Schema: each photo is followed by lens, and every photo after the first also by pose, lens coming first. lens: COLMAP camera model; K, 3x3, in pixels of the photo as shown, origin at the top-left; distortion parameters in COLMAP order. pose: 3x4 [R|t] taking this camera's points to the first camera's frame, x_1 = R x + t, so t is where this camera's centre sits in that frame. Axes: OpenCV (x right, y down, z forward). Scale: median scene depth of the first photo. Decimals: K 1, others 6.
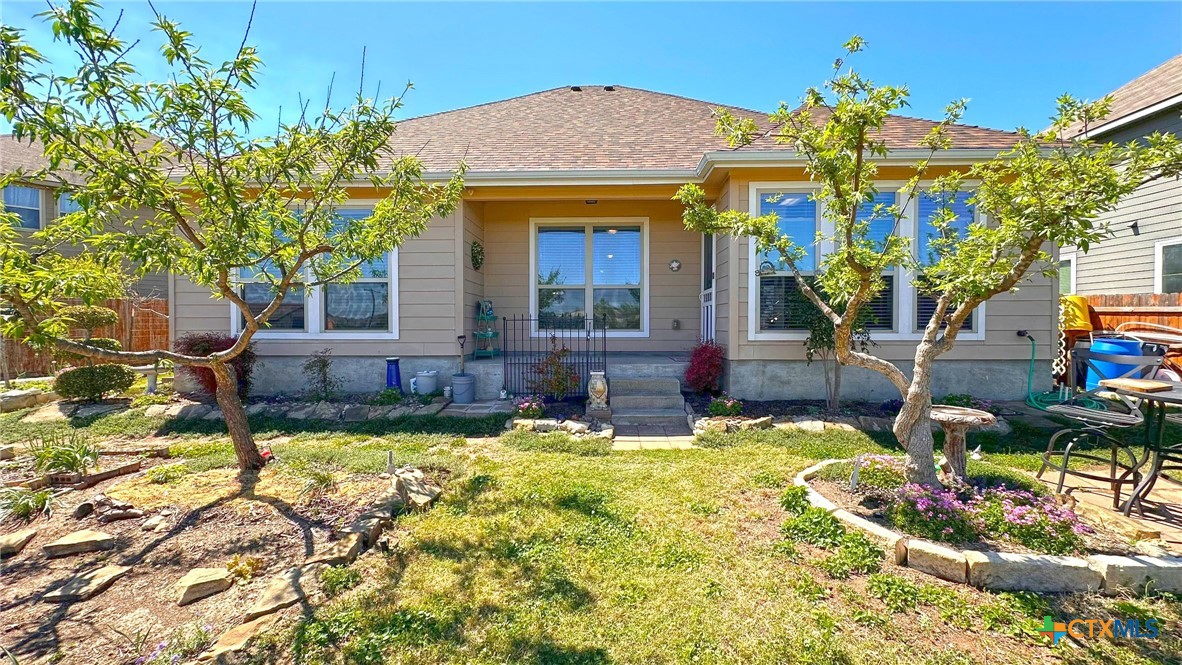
lens RADIAL K [[472.4, 0, 588.6], [0, 472.4, 333.5], [0, 0, 1]] dist [-0.002665, 0.001018]
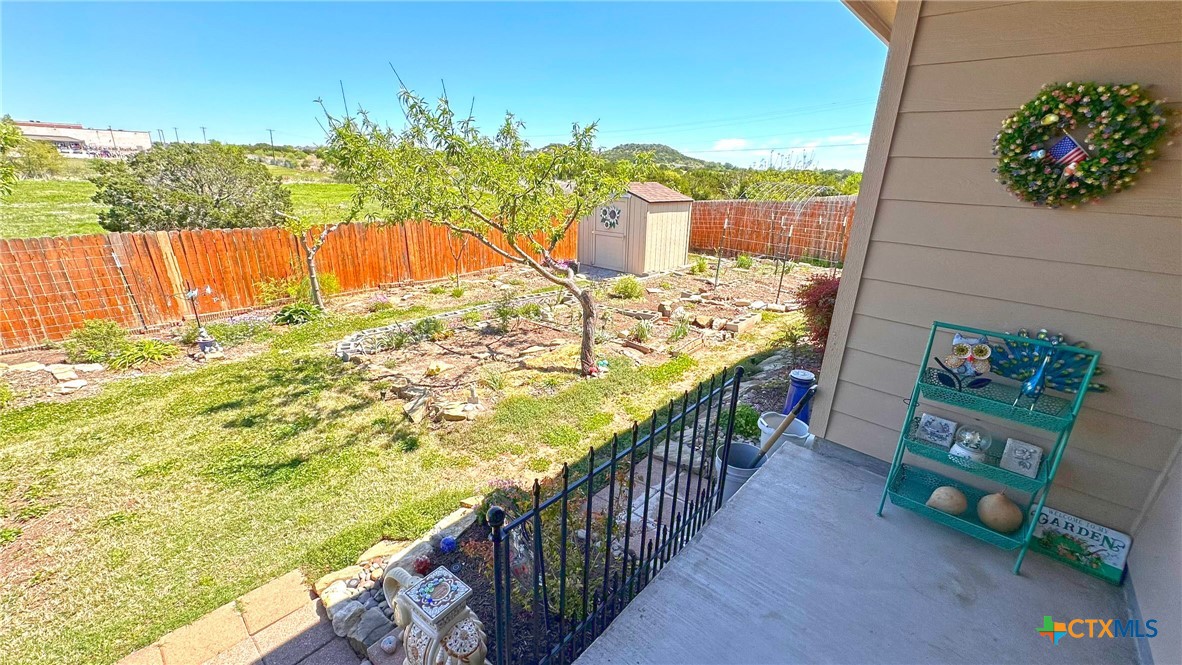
lens RADIAL K [[472.4, 0, 590.7], [0, 472.4, 330.7], [0, 0, 1]] dist [-0.002665, 0.001018]
pose [[-0.643352, 0.234642, -0.728726, 0.225556], [-0.044870, 0.938679, 0.341859, -0.311909], [0.764254, 0.252634, -0.593373, 2.037302]]
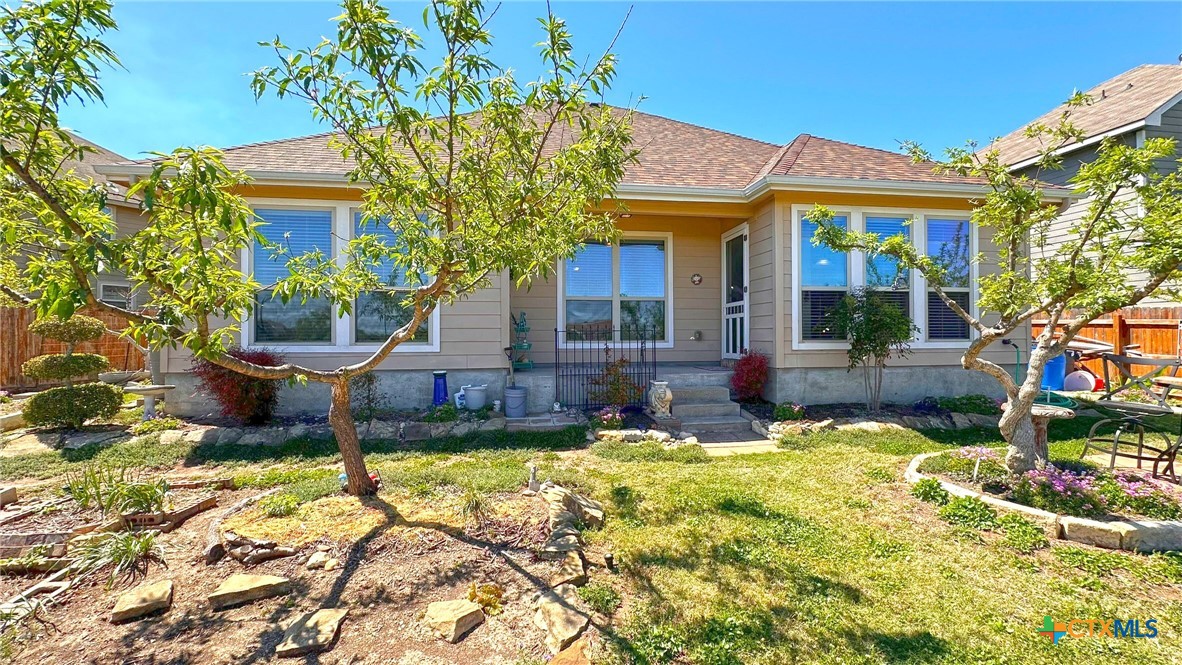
lens RADIAL K [[472.4, 0, 591.2], [0, 472.4, 332.4], [0, 0, 1]] dist [-0.002665, 0.001018]
pose [[0.985035, -0.002004, 0.172342, -0.513100], [0.006721, 0.999618, -0.026794, 0.001730], [-0.172222, 0.027551, 0.984673, 0.025182]]
